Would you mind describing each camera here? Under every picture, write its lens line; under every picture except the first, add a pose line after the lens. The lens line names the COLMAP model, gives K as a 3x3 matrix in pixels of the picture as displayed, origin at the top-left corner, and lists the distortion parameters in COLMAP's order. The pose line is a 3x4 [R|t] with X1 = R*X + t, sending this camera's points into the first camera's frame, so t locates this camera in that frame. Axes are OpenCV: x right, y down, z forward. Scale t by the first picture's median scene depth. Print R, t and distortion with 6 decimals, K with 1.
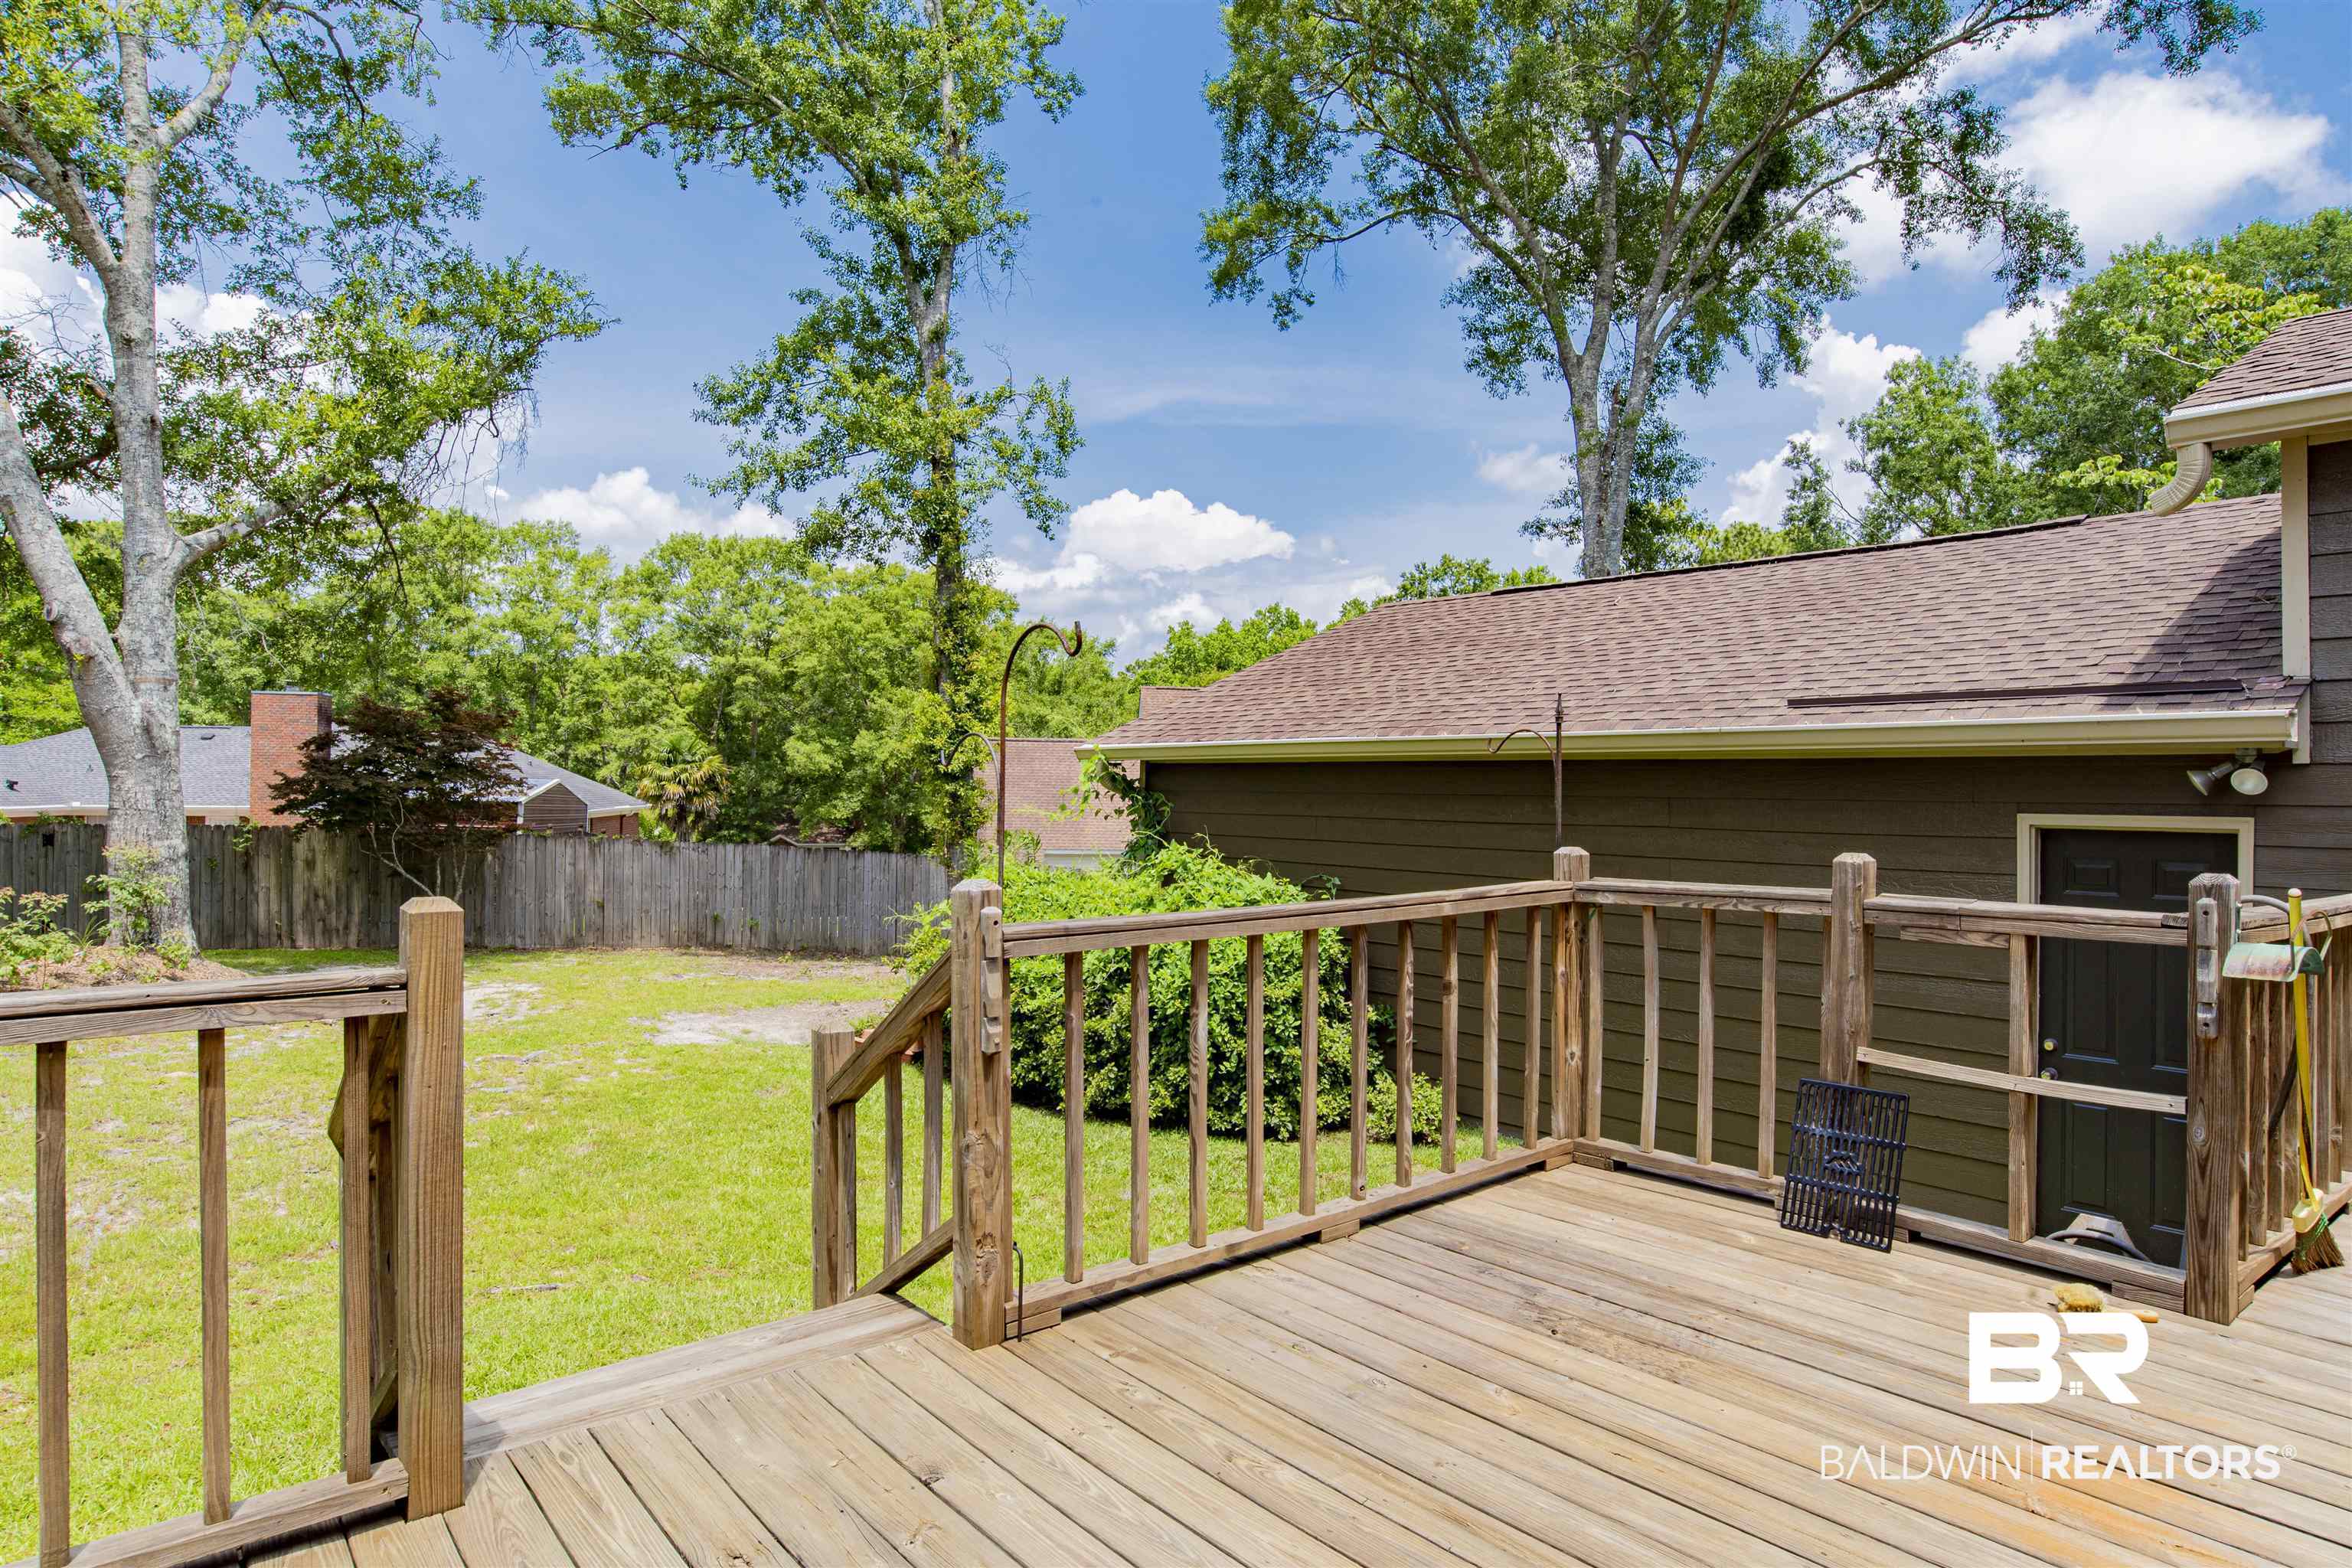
lens RADIAL K [[1337.4, 0, 1176.0], [0, 1337.4, 784.0], [0, 0, 1]] dist [-0.024018, -0.000087]
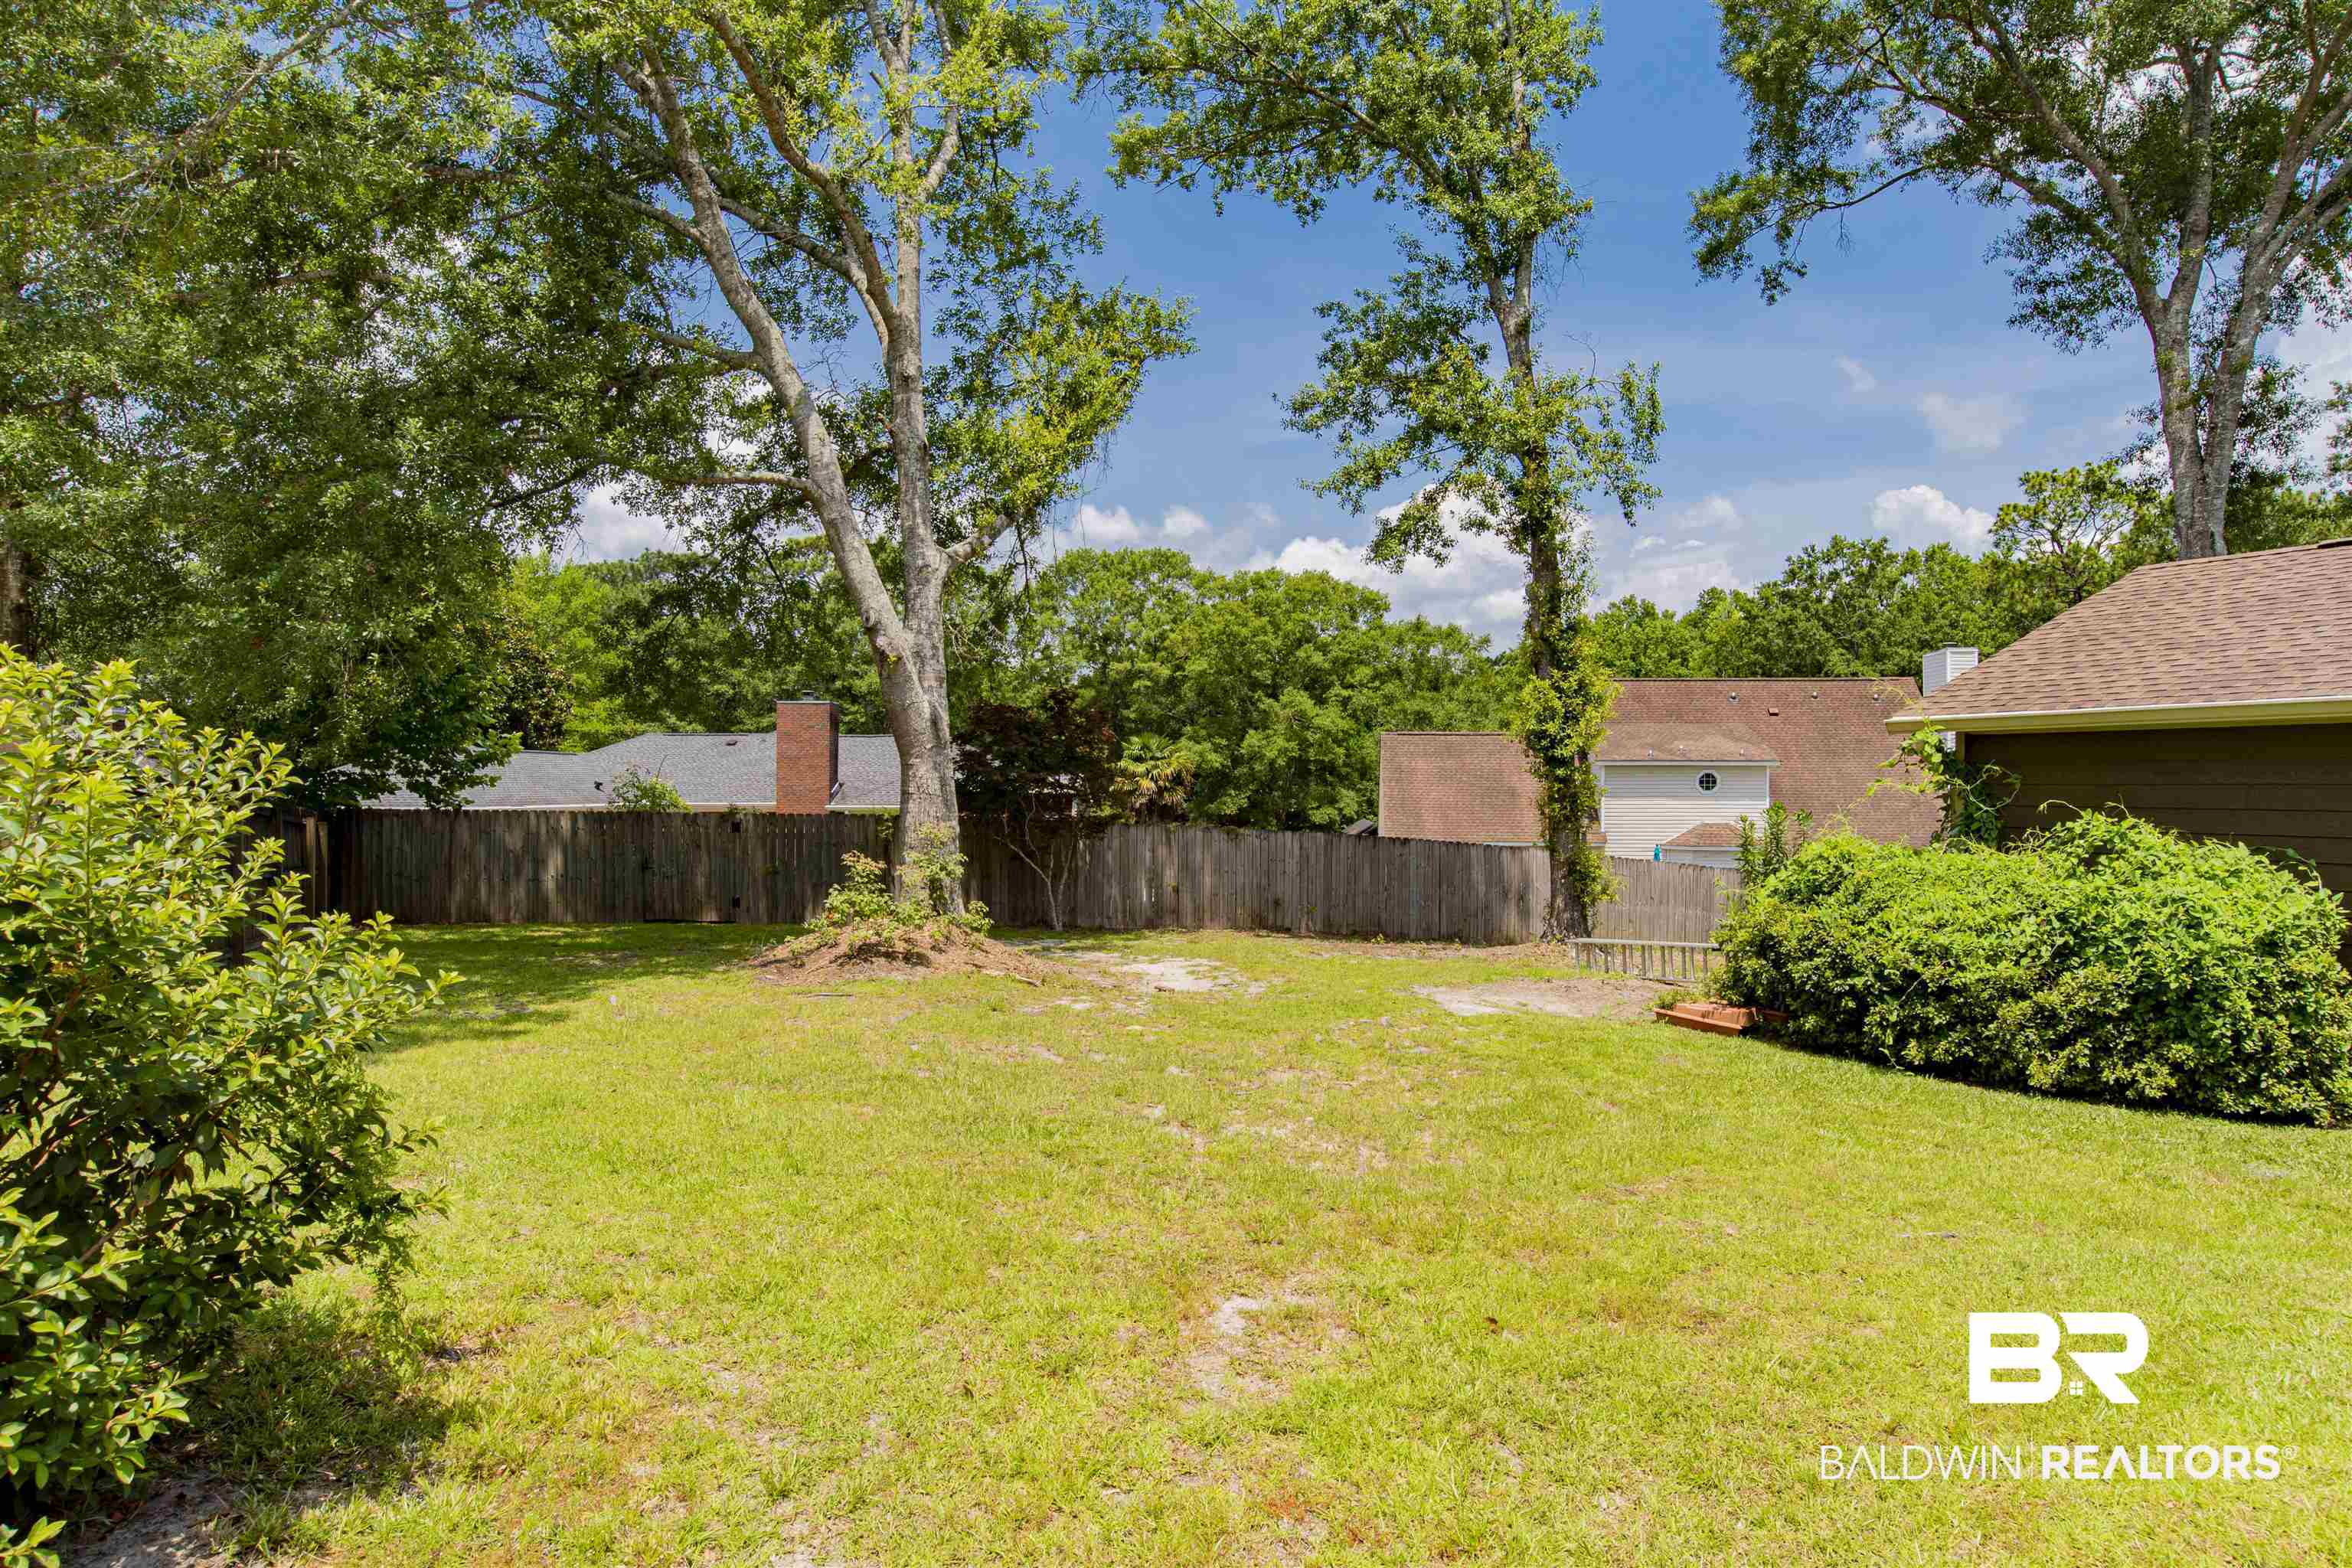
lens RADIAL K [[1311.0, 0, 1176.0], [0, 1311.0, 784.0], [0, 0, 1]] dist [-0.059387, 0.039550]
pose [[0.973437, -0.009399, -0.228762, -0.154781], [0.009453, 0.999955, -0.000861, 0.006478], [0.228759, -0.001325, 0.973482, -0.016804]]
